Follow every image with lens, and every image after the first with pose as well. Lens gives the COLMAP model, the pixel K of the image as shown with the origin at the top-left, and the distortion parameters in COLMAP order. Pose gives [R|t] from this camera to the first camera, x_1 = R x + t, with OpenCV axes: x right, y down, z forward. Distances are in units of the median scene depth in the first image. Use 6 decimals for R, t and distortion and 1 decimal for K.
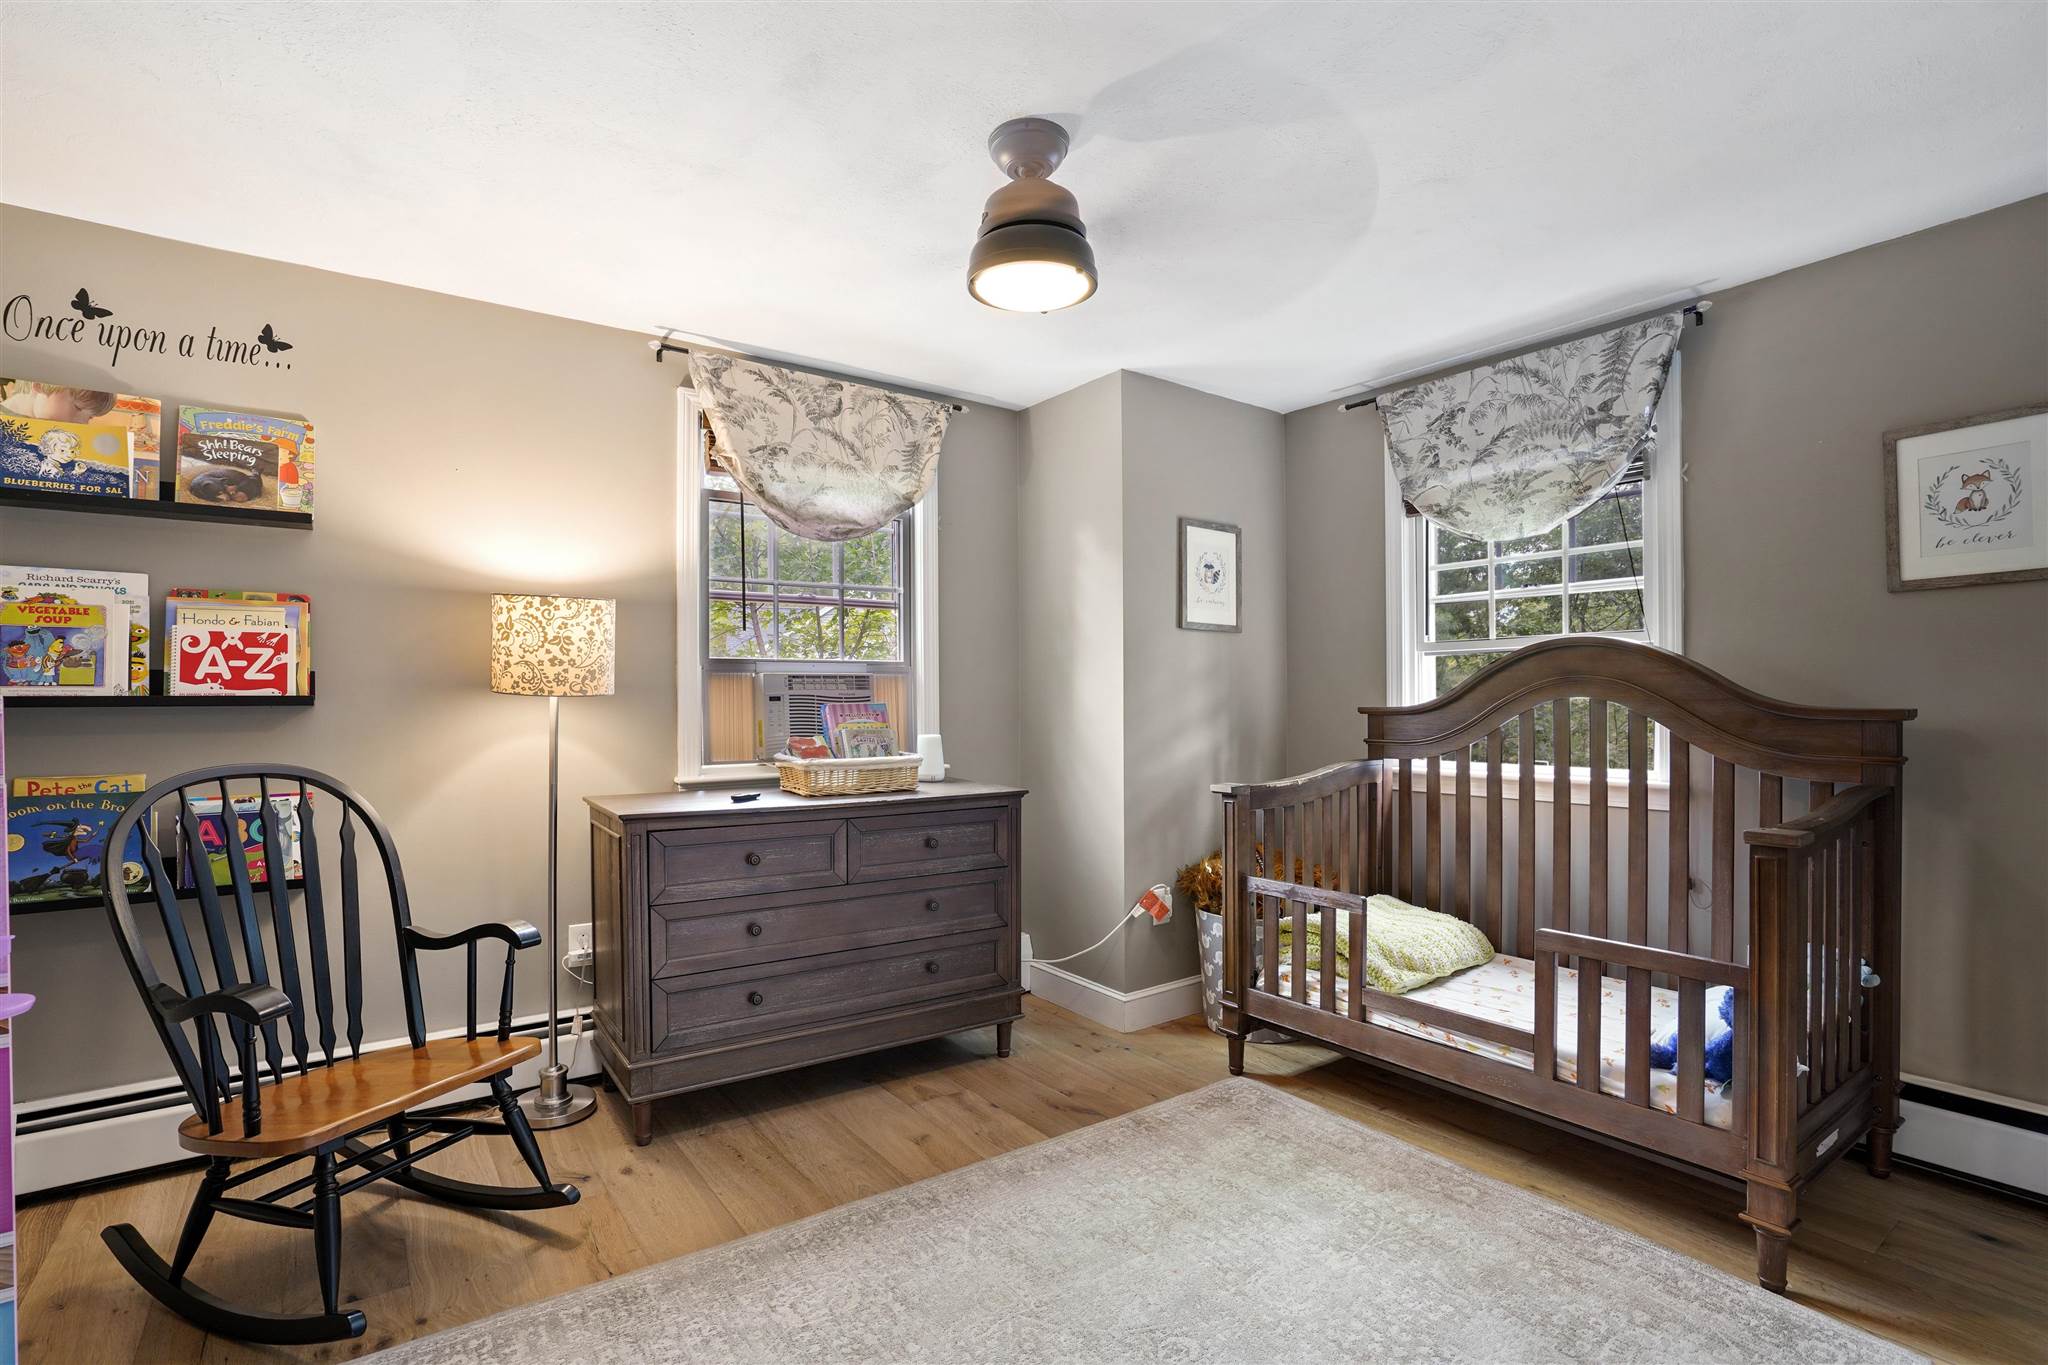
lens RADIAL K [[947.8, 0, 1025.1], [0, 947.8, 692.6], [0, 0, 1]] dist [-0.030002, 0.004580]
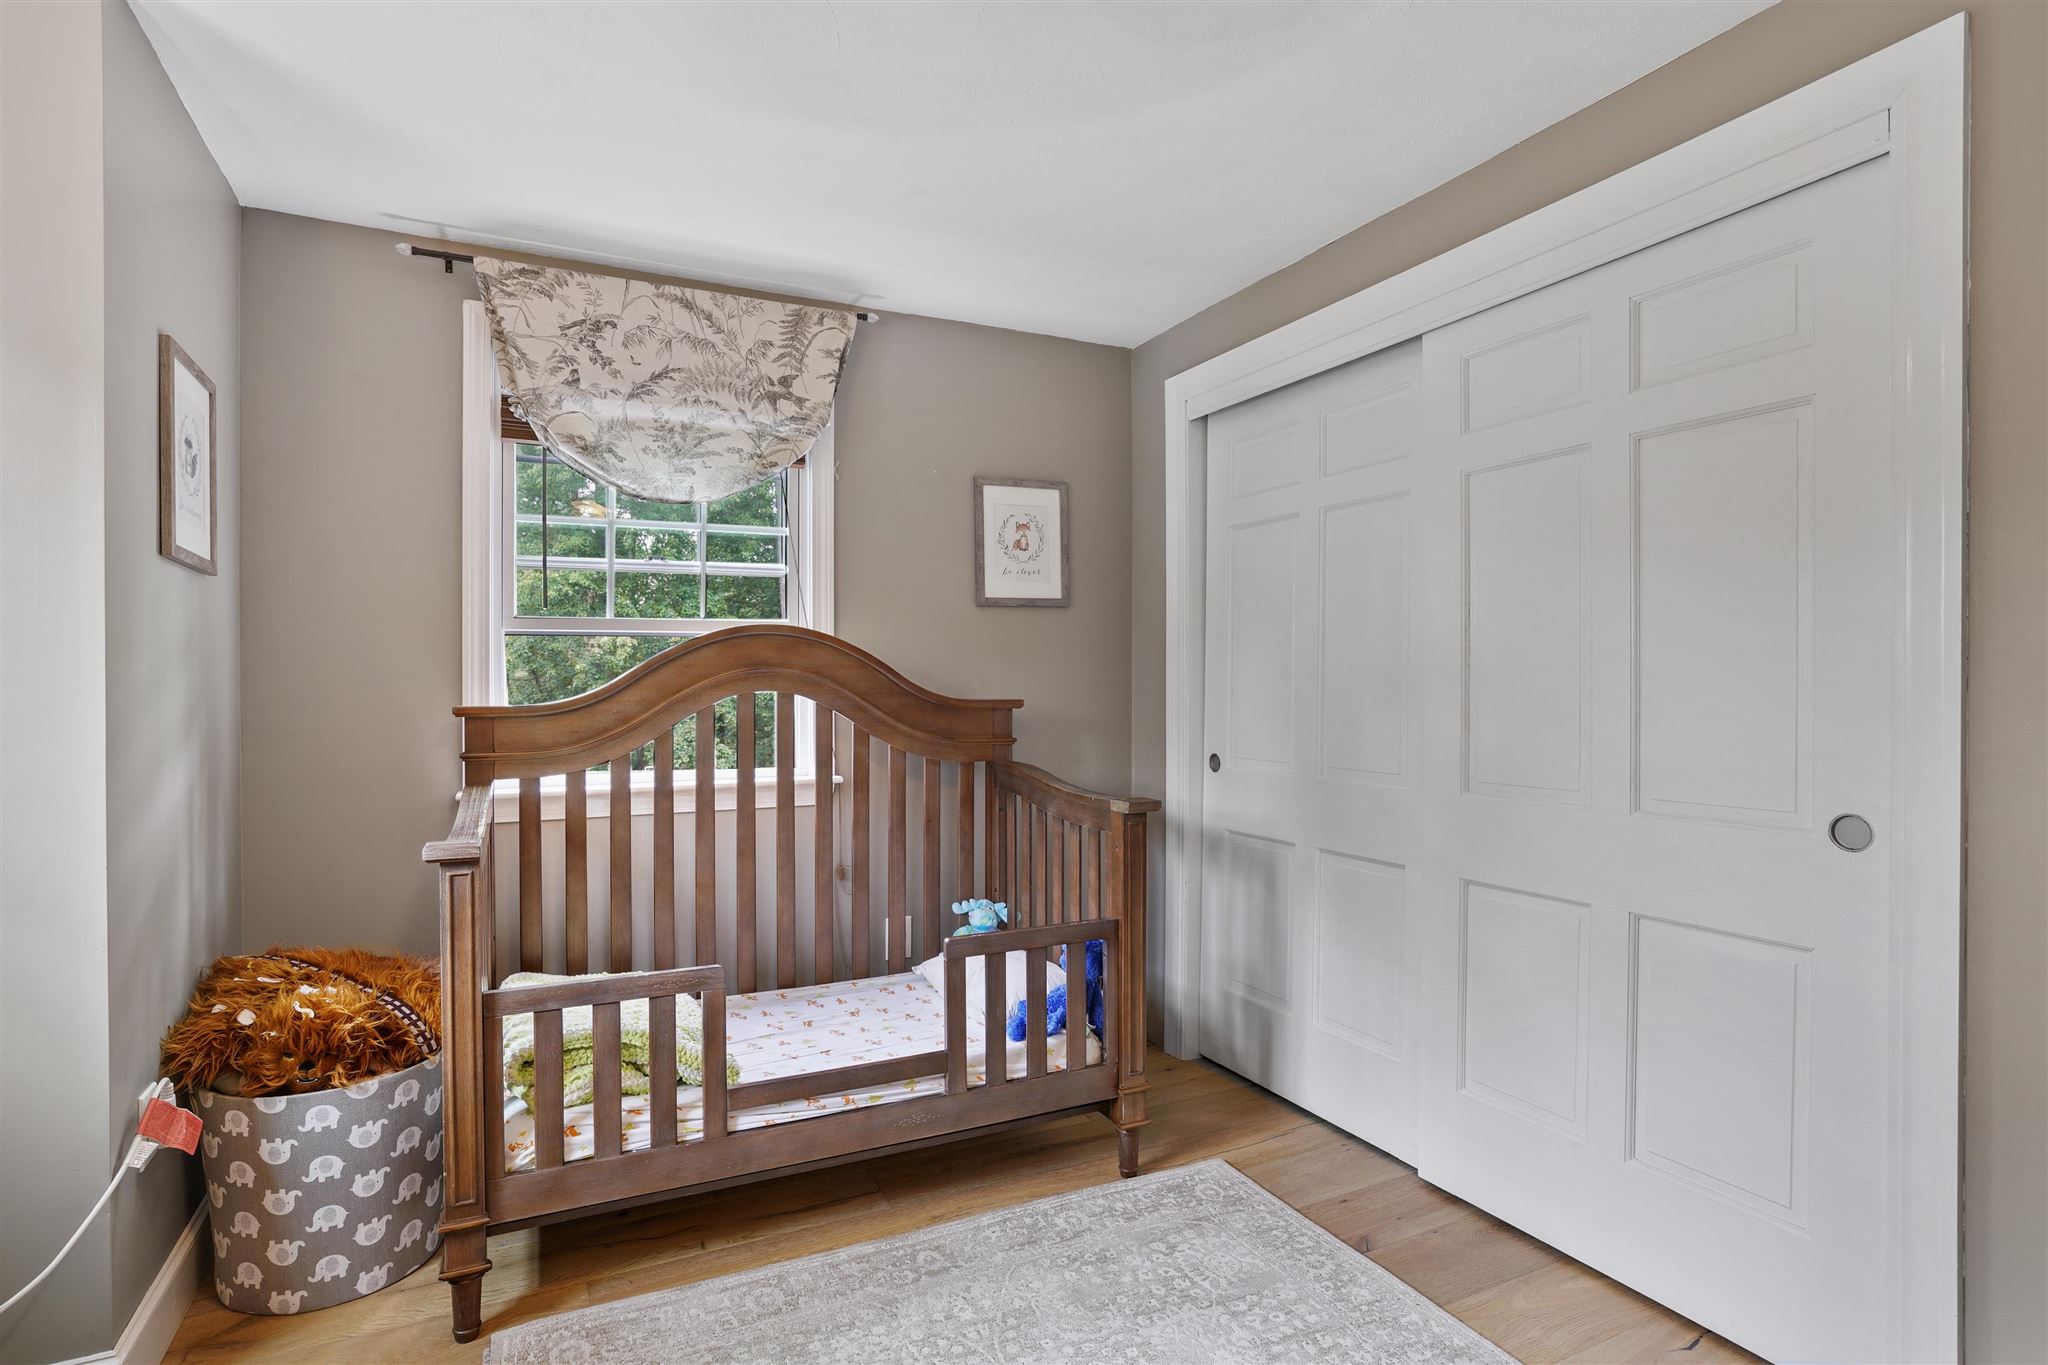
lens RADIAL K [[1042.5, 0, 1021.6], [0, 1042.5, 679.8], [0, 0, 1]] dist [-0.043007, 0.019104]
pose [[0.177506, 0.002945, 0.984115, -0.347807], [-0.003716, 0.999990, -0.002323, -0.004536], [-0.984113, -0.003244, 0.177515, 0.556383]]
